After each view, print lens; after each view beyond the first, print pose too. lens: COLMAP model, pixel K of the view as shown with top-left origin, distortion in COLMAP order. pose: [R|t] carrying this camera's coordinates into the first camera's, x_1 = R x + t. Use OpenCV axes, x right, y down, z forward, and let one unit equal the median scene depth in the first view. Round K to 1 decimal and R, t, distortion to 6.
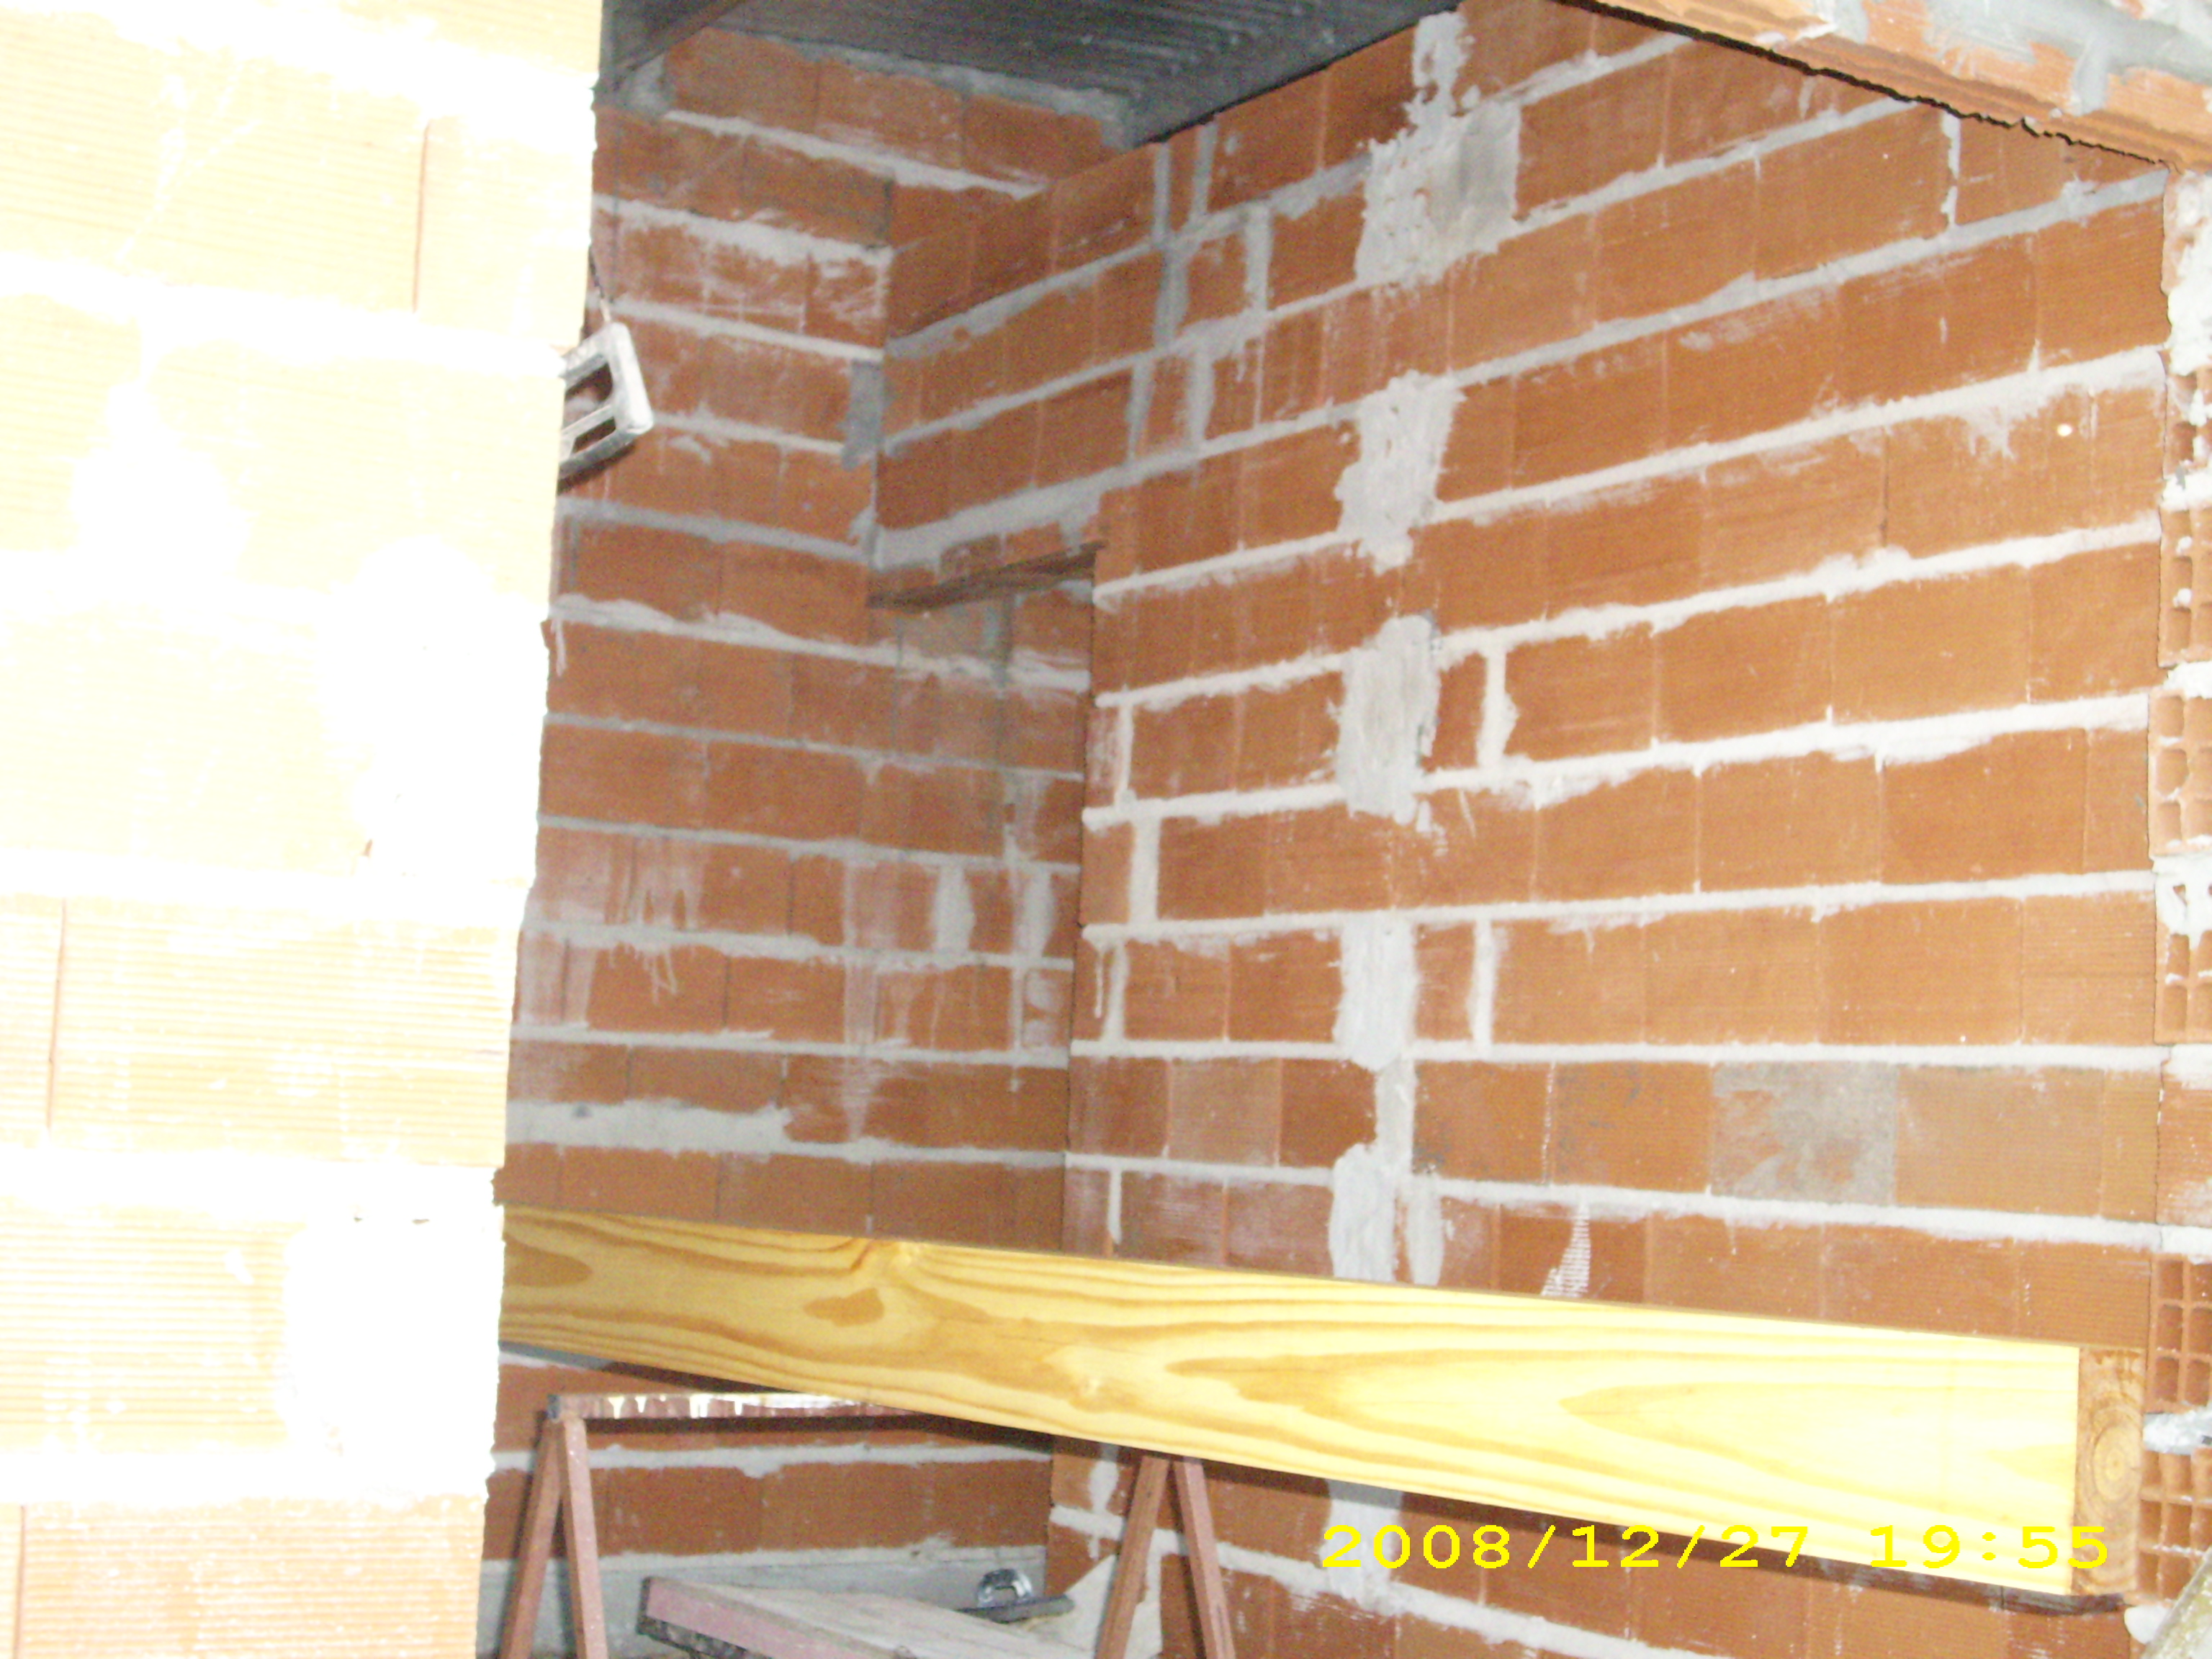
lens RADIAL K [[3282.0, 0, 1107.5], [0, 3282.0, 825.3], [0, 0, 1]] dist [-0.038835, 0.000000]
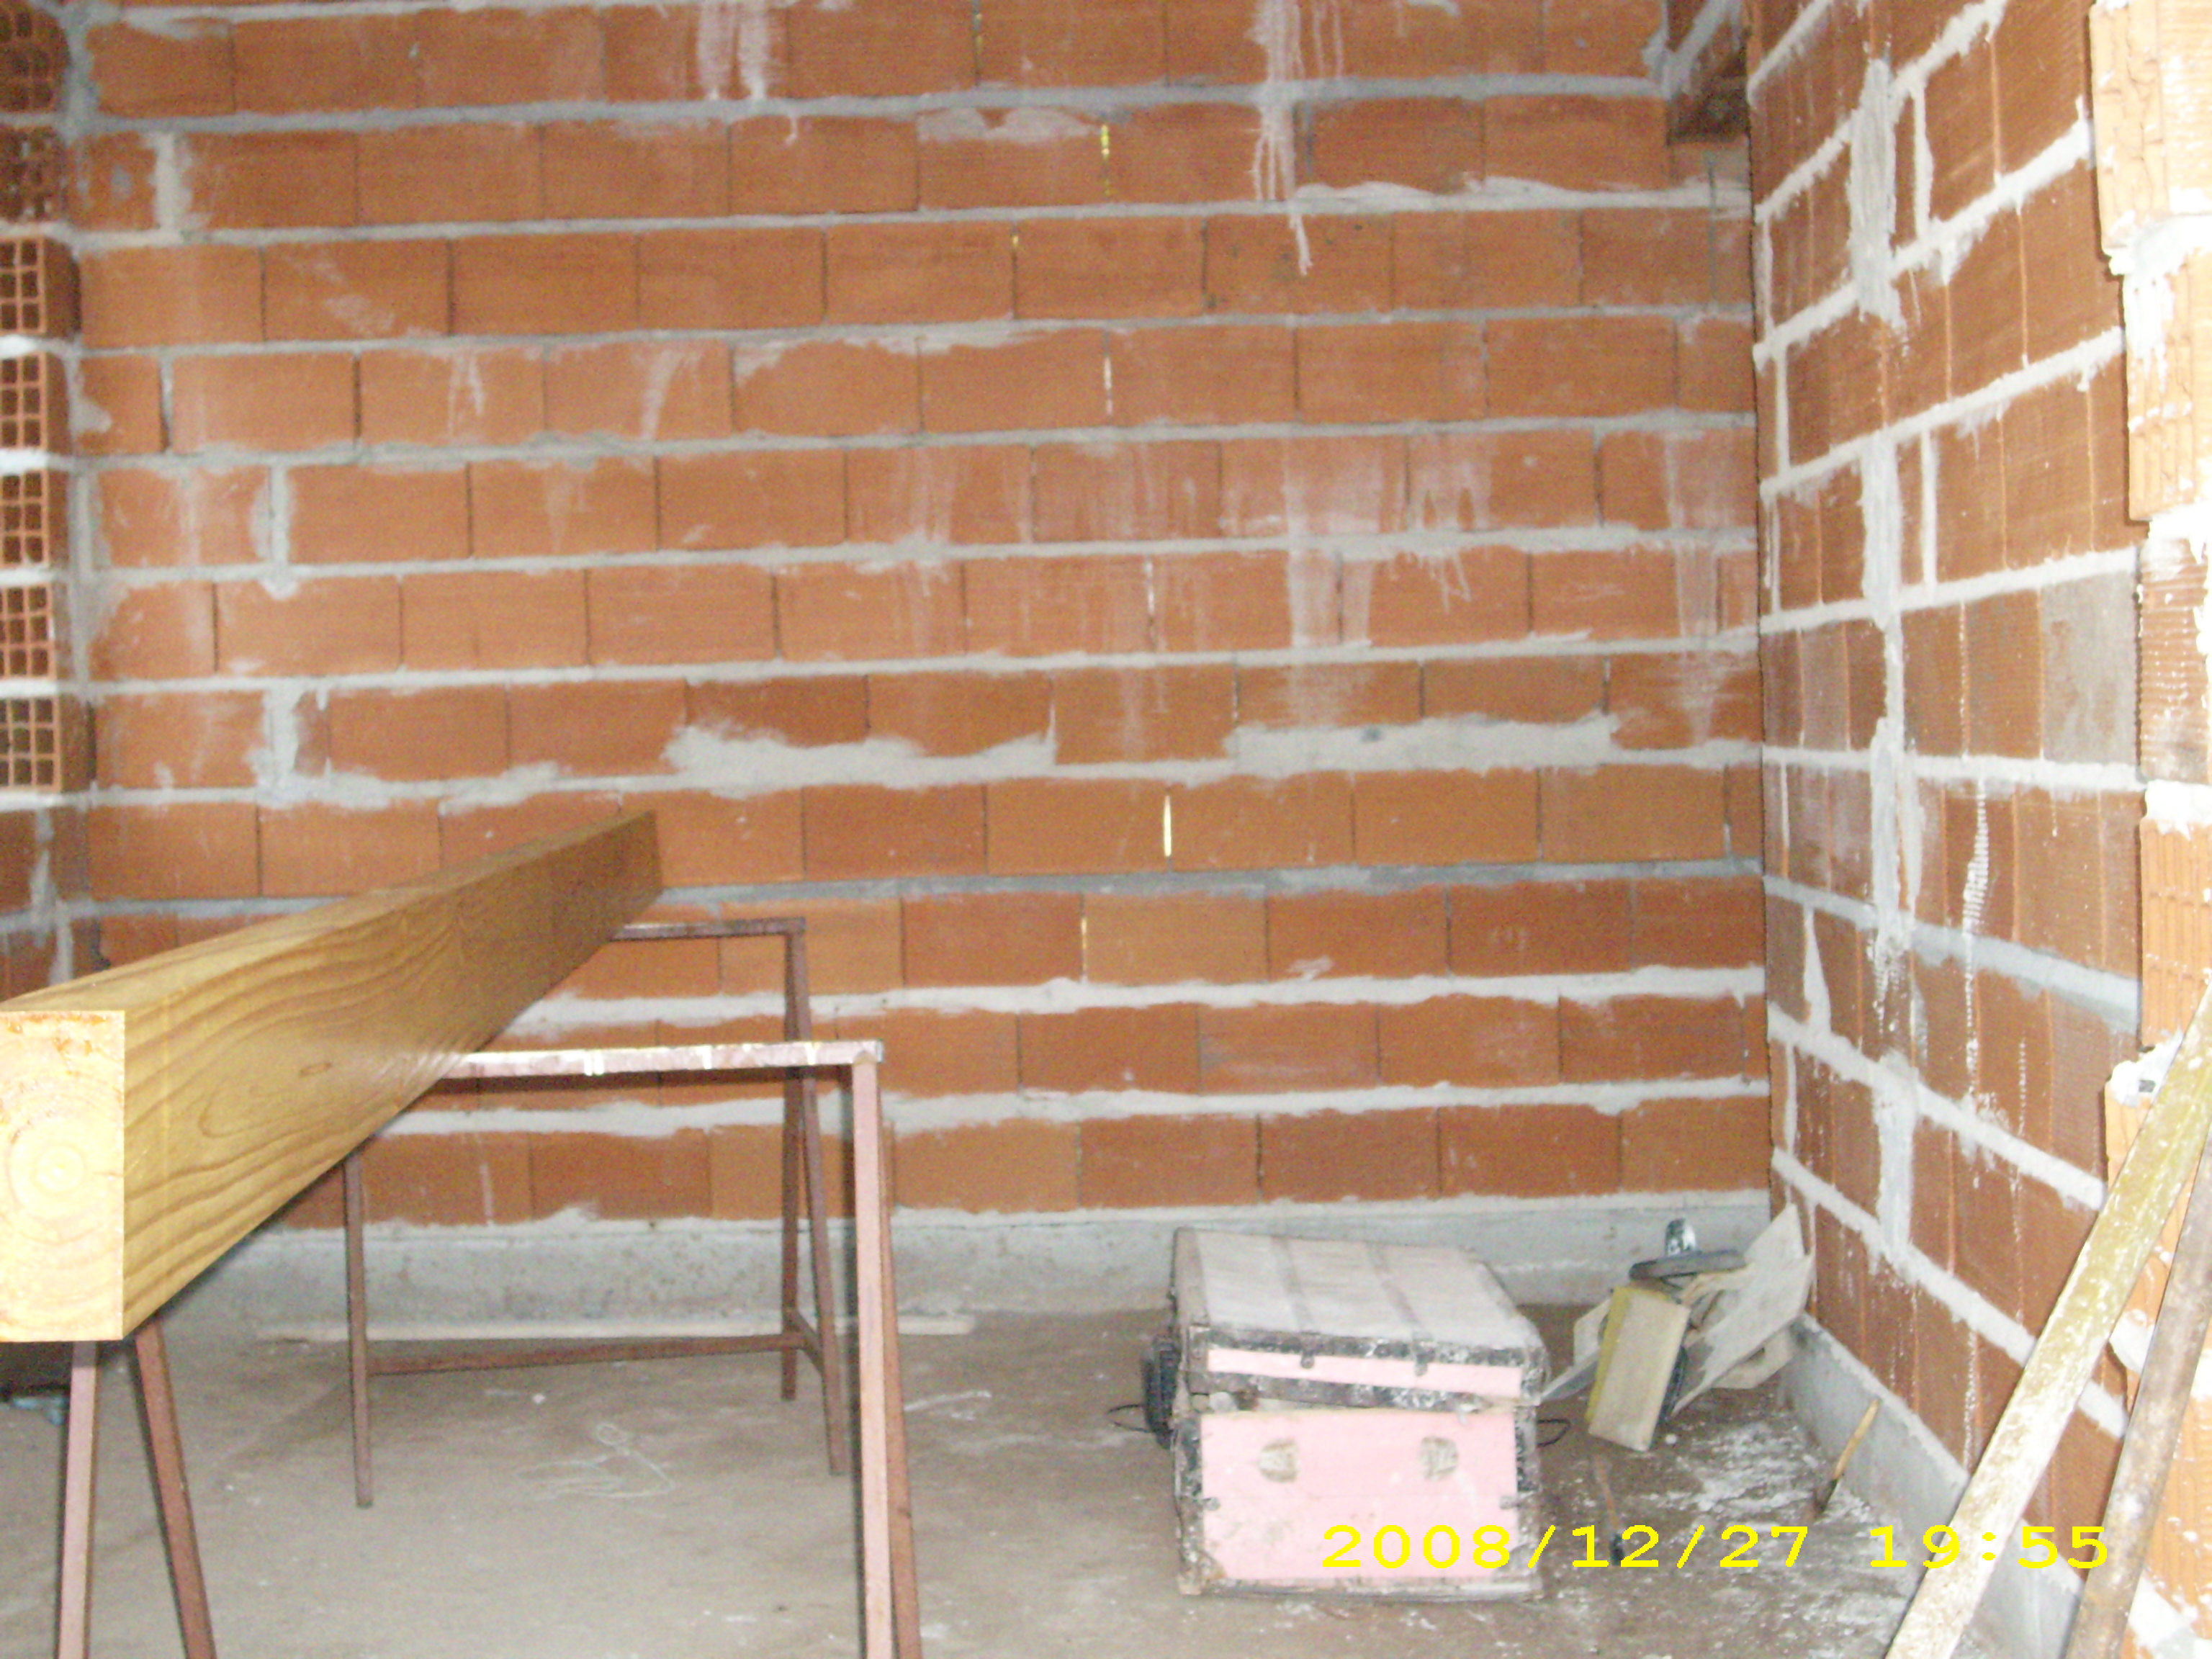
lens RADIAL K [[3282.0, 0, 1108.0], [0, 3282.0, 831.6], [0, 0, 1]] dist [-0.038835, 0.000000]
pose [[0.836553, -0.052043, -0.545409, 0.281668], [0.115431, 0.989876, 0.082595, 0.027509], [0.535588, -0.132052, 0.834091, 0.163972]]
